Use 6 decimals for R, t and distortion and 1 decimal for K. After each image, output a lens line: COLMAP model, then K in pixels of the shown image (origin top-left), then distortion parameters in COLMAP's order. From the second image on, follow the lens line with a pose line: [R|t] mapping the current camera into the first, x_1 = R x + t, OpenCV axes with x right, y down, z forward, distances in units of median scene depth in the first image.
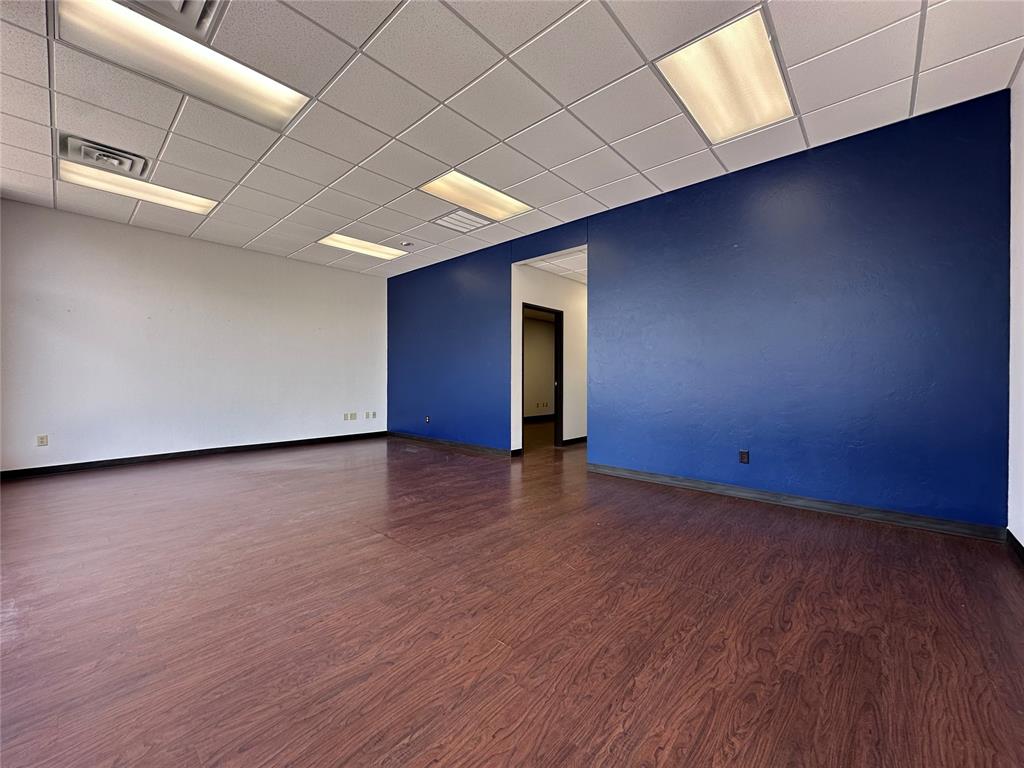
lens RADIAL K [[413.9, 0, 498.5], [0, 413.9, 380.8], [0, 0, 1]] dist [-0.000834, -0.000010]
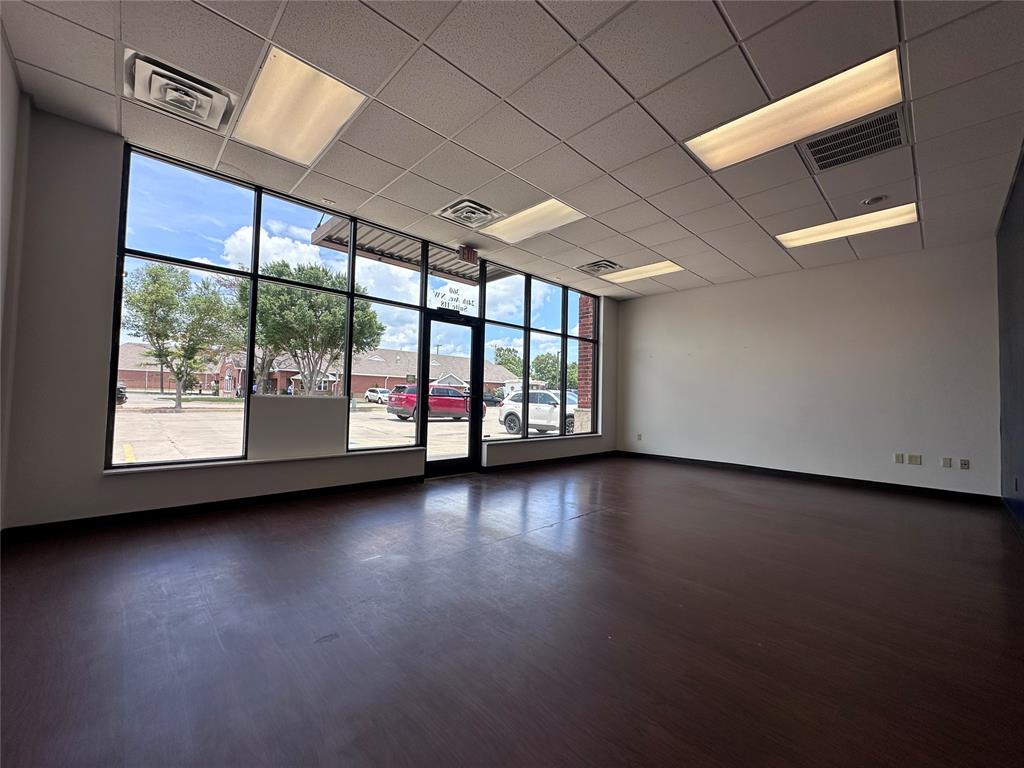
lens RADIAL K [[407.0, 0, 512.0], [0, 407.0, 384.0], [0, 0, 1]] dist [-0.001423, 0.000287]
pose [[-0.054455, -0.037256, -0.997821, 0.463595], [-0.028364, 0.998958, -0.035751, 0.004306], [0.998113, 0.026355, -0.055455, 0.476262]]
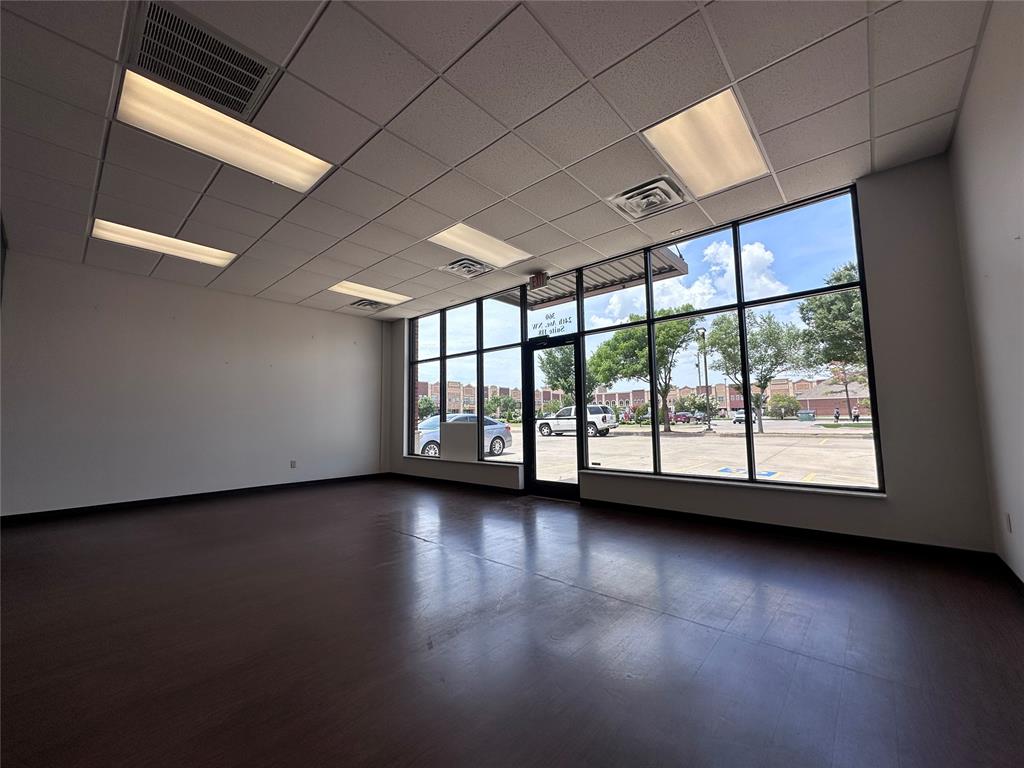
lens RADIAL K [[411.3, 0, 512.0], [0, 411.3, 384.0], [0, 0, 1]] dist [-0.000231, 0.000245]
pose [[-0.999487, 0.008395, -0.030891, -0.986606], [0.010941, 0.996474, -0.083181, -0.003713], [0.030084, -0.083476, -0.996056, 1.856849]]
